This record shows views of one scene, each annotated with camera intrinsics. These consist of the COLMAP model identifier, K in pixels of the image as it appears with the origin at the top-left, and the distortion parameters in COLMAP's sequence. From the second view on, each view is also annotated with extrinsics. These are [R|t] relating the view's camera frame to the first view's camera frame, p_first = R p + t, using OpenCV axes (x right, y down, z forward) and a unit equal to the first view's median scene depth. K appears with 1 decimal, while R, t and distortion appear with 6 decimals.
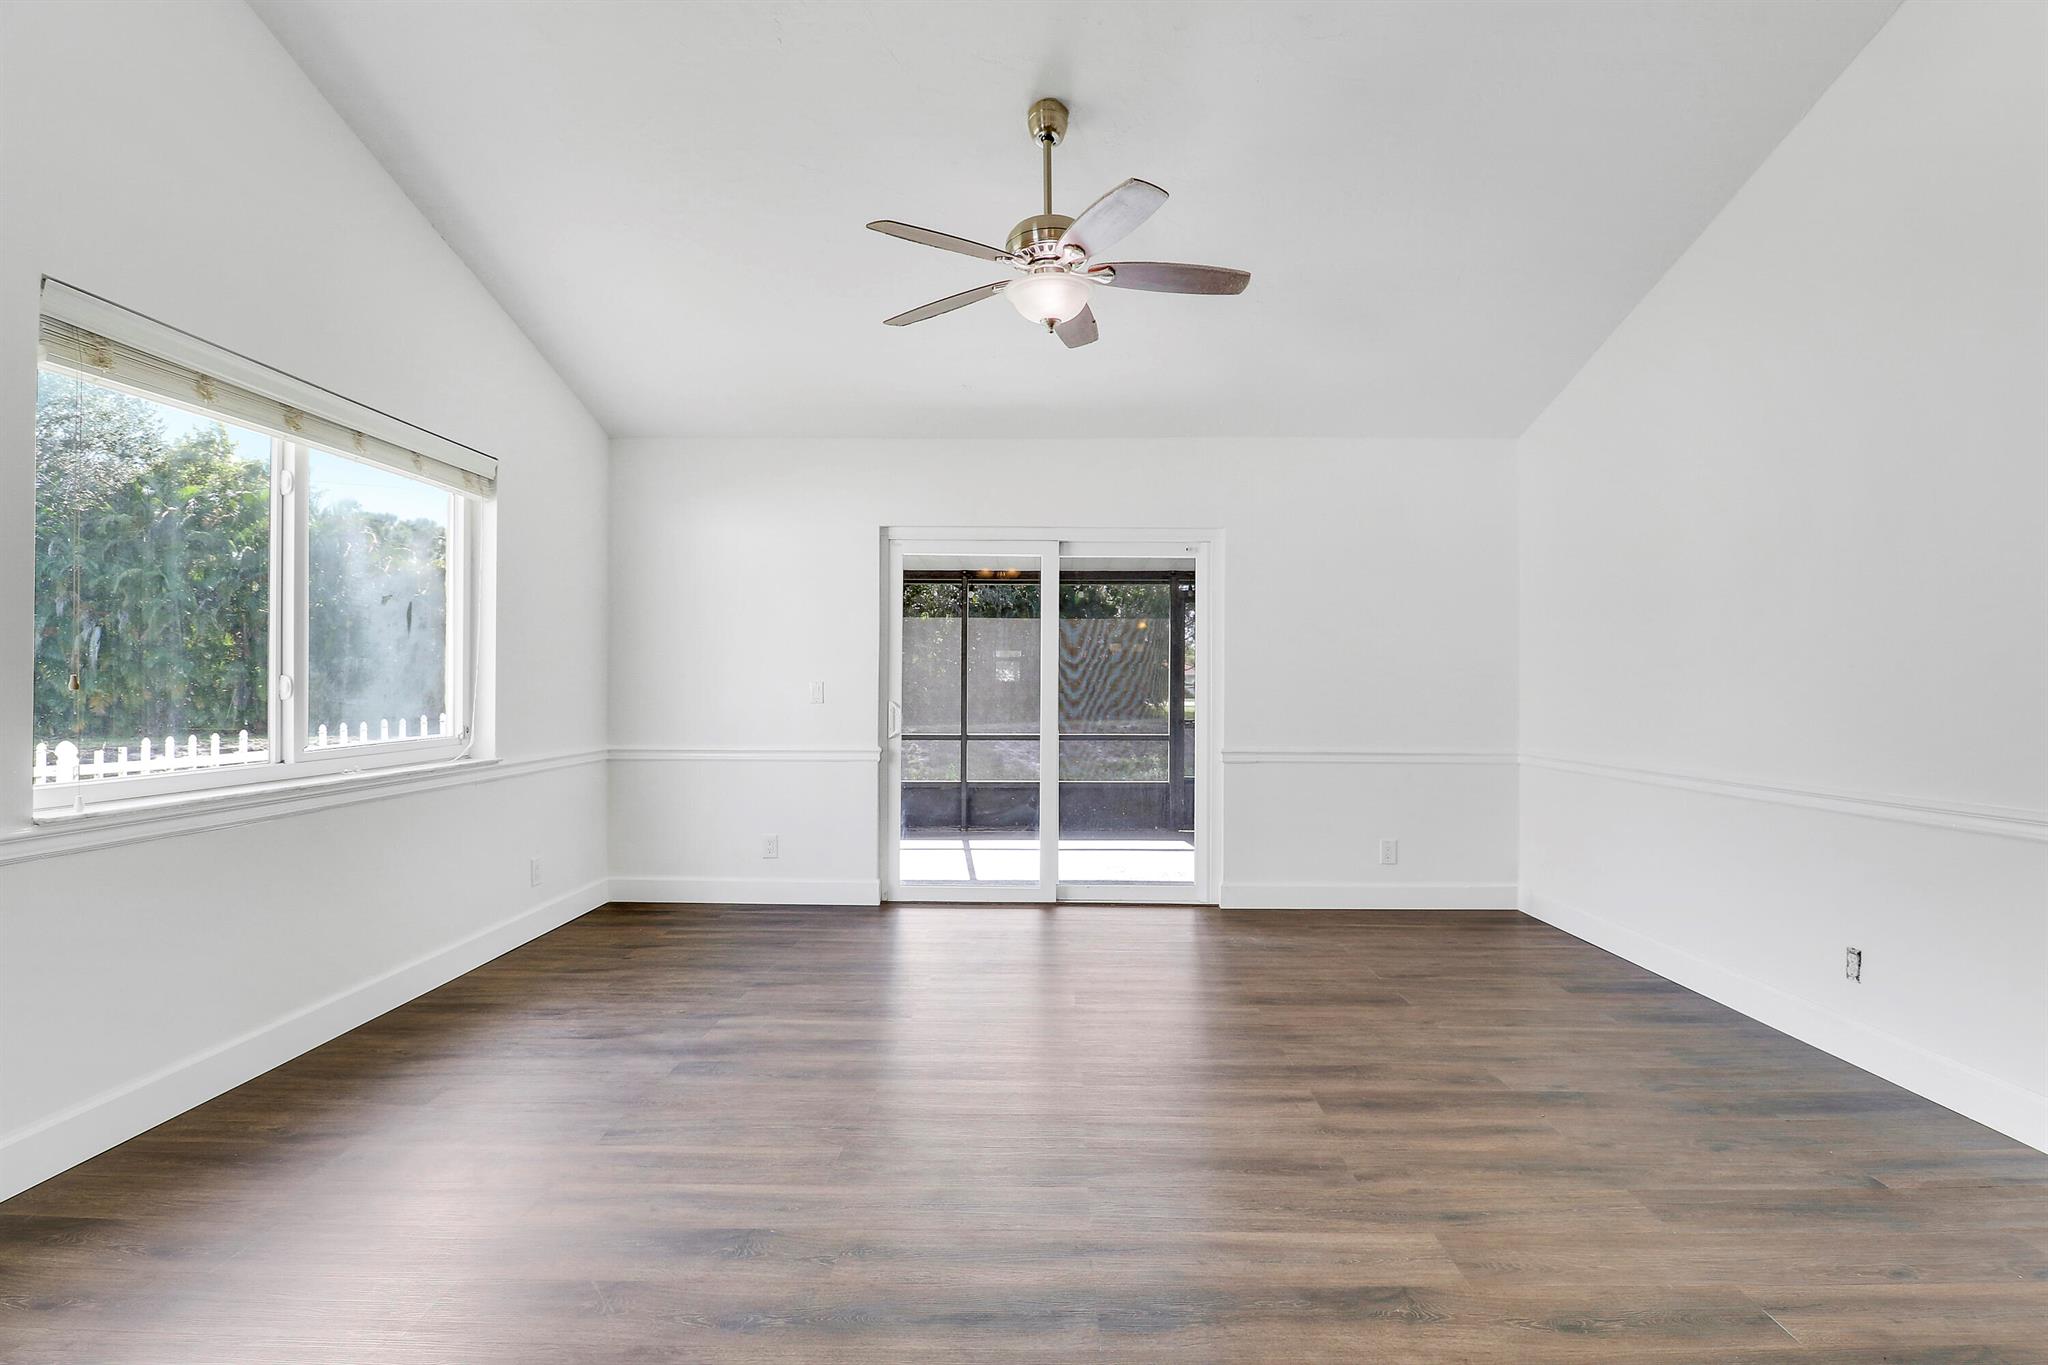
lens RADIAL K [[942.3, 0, 1038.2], [0, 942.3, 690.2], [0, 0, 1]] dist [-0.011727, -0.001523]
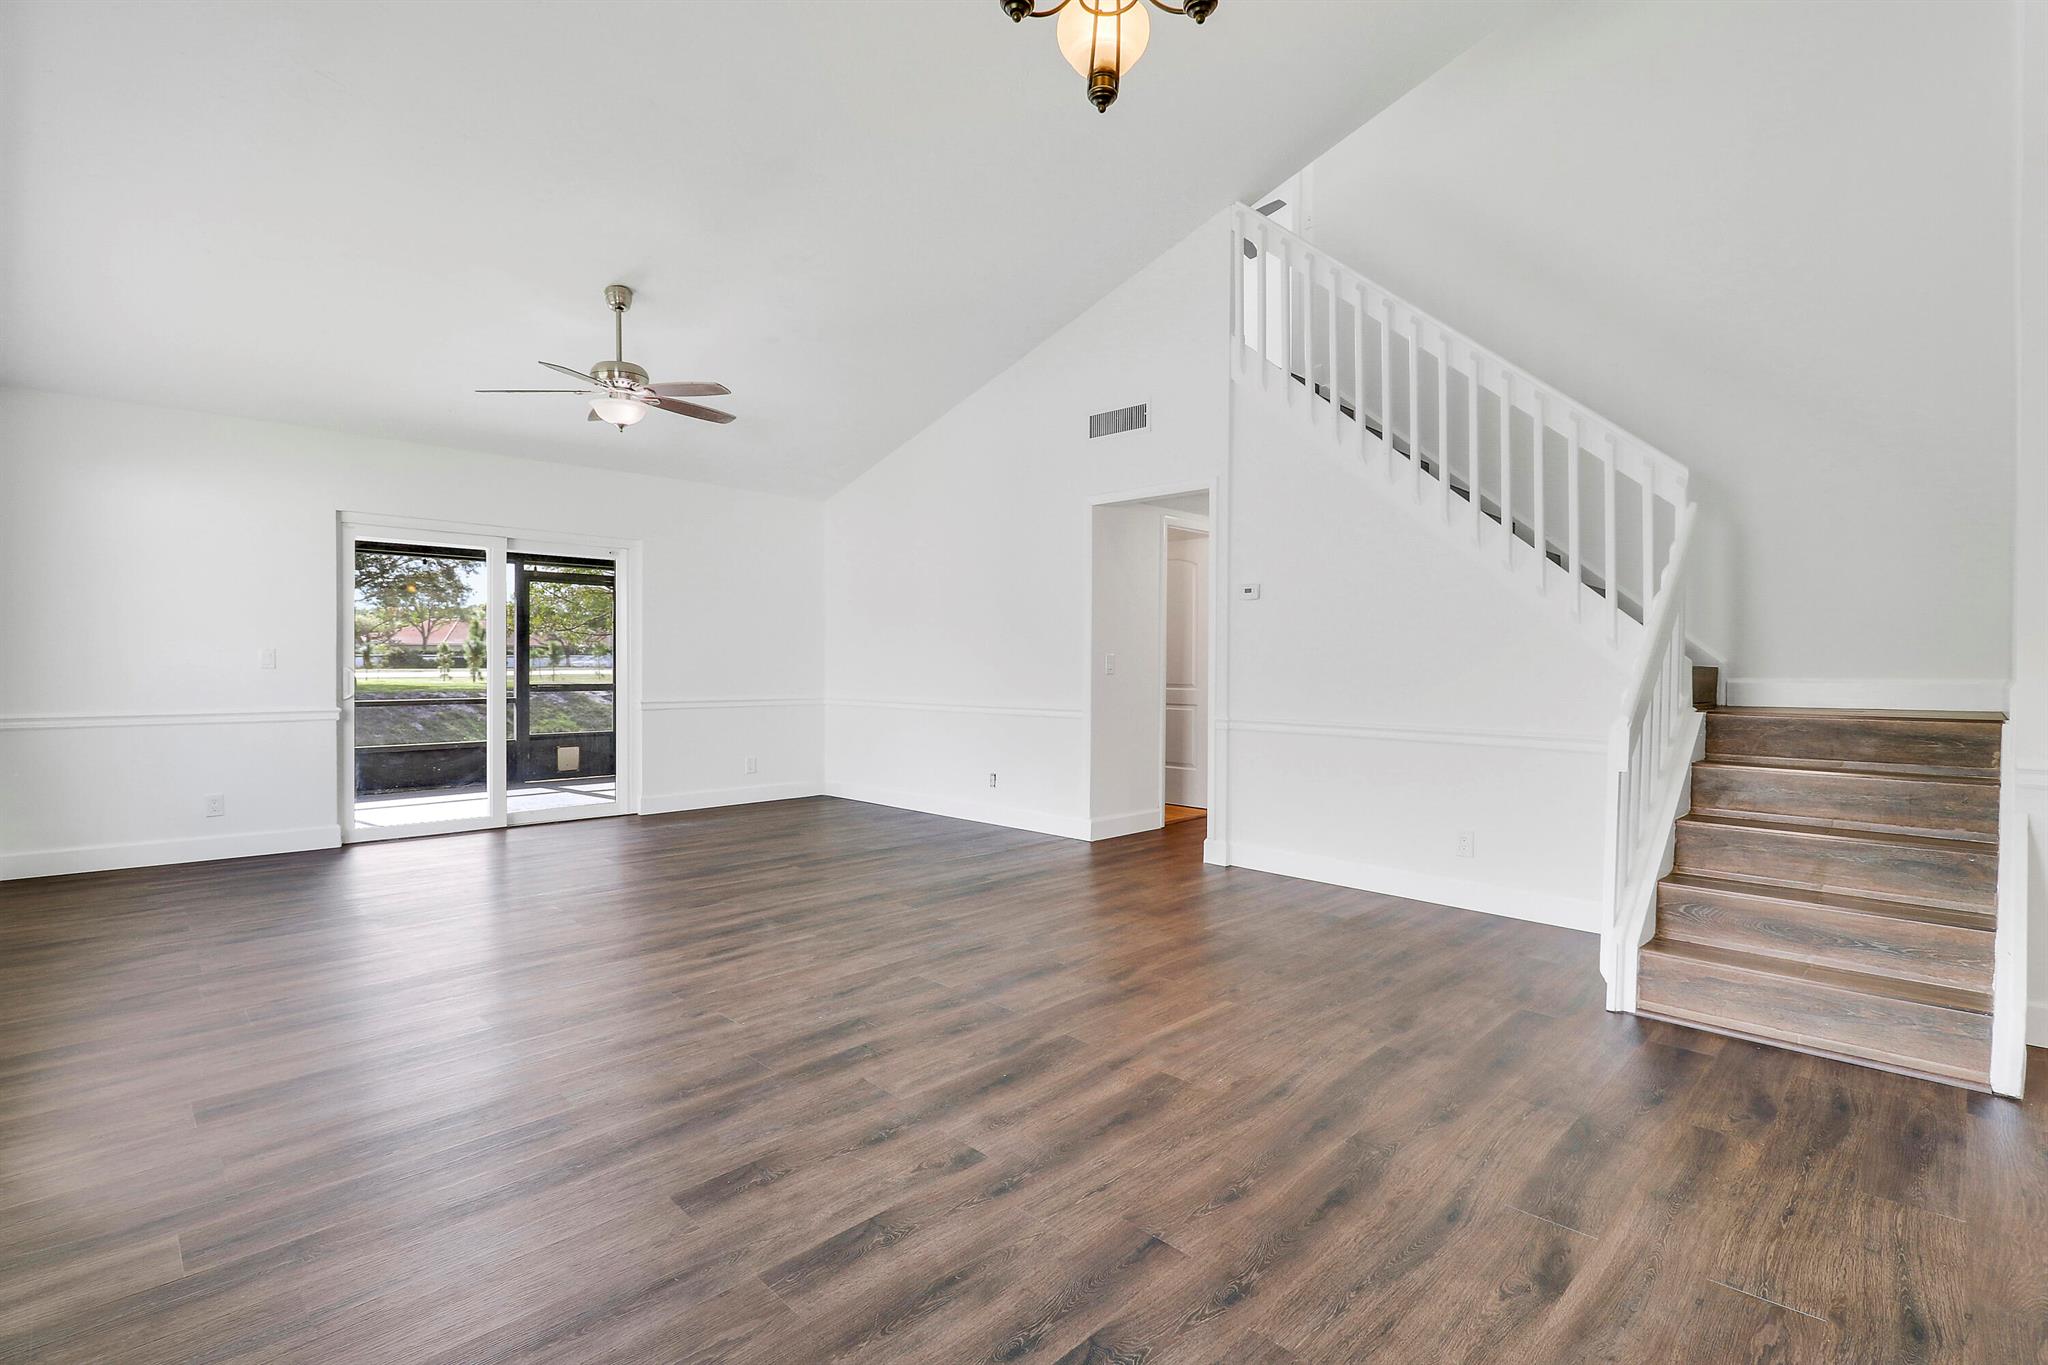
lens RADIAL K [[978.6, 0, 1034.4], [0, 978.6, 680.9], [0, 0, 1]] dist [0.009788, -0.009789]
pose [[0.692049, -0.011527, 0.721759, -0.535857], [-0.003906, 0.999798, 0.019712, 0.003592], [-0.721840, -0.016461, 0.691864, -0.501664]]
